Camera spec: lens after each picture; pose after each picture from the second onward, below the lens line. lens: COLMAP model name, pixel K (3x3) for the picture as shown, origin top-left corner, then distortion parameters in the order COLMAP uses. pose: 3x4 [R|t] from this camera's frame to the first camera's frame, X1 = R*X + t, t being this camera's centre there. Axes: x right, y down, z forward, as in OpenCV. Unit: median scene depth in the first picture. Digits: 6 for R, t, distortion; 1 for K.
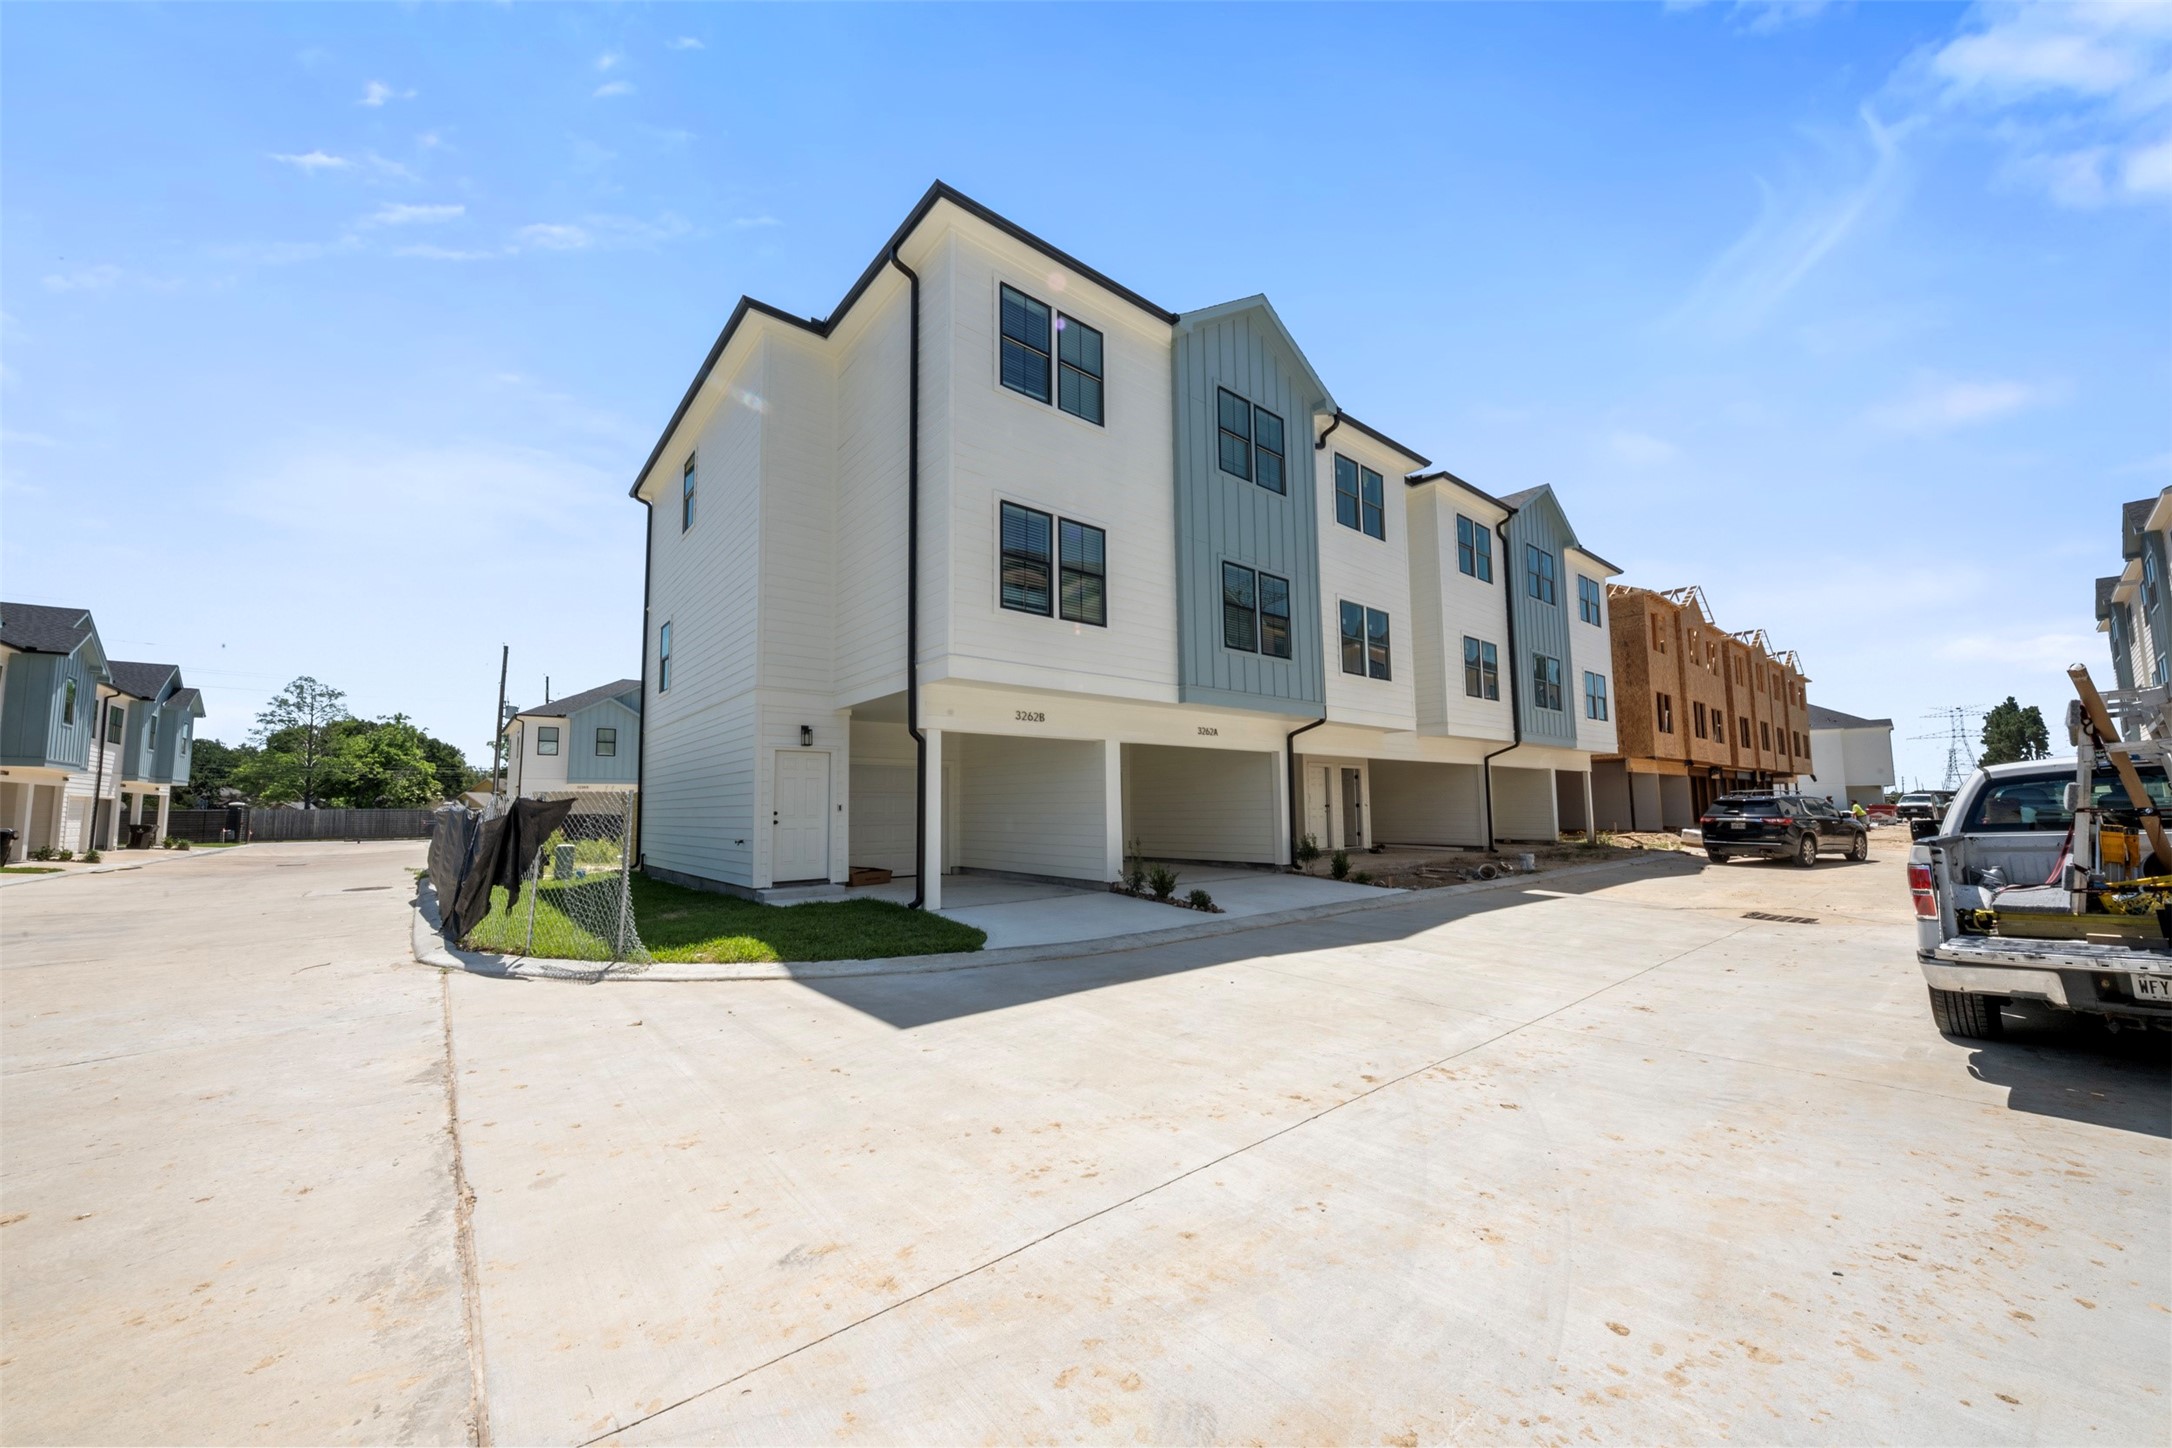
lens RADIAL K [[778.8, 0, 1111.1], [0, 778.8, 738.1], [0, 0, 1]] dist [0.001251, 0.000091]
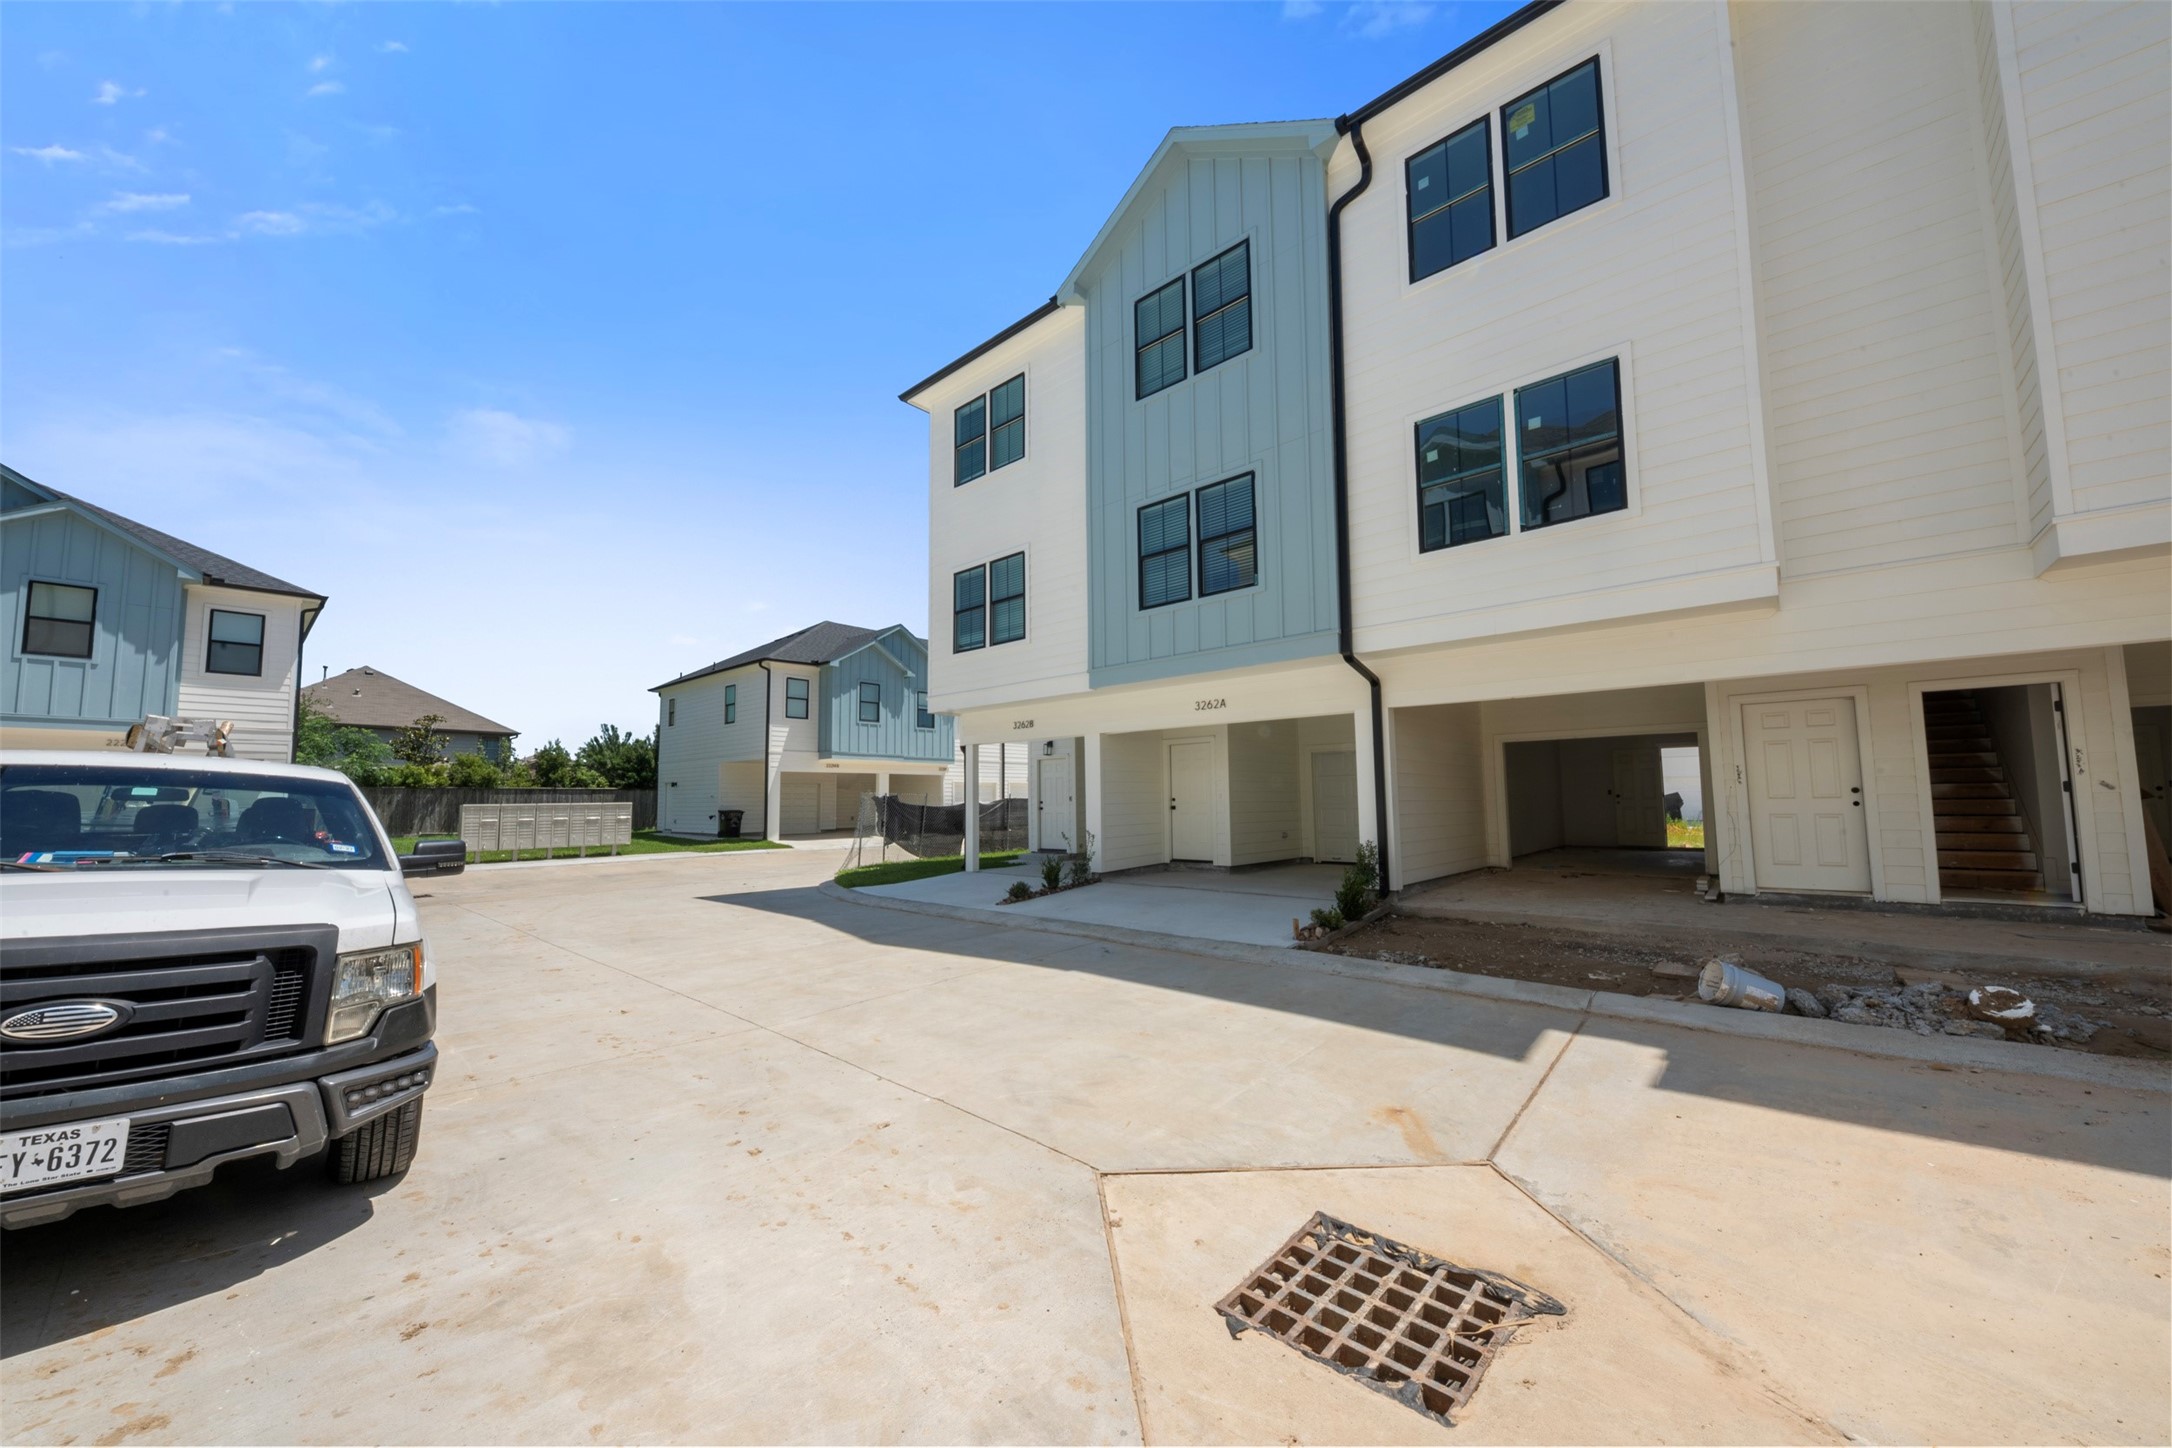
lens RADIAL K [[778.8, 0, 1111.1], [0, 778.8, 738.1], [0, 0, 1]] dist [0.001251, 0.000091]
pose [[0.132428, -0.068755, -0.988805, 0.960647], [0.100529, 0.993379, -0.055610, 0.064138], [0.986081, -0.092040, 0.138463, 0.832339]]
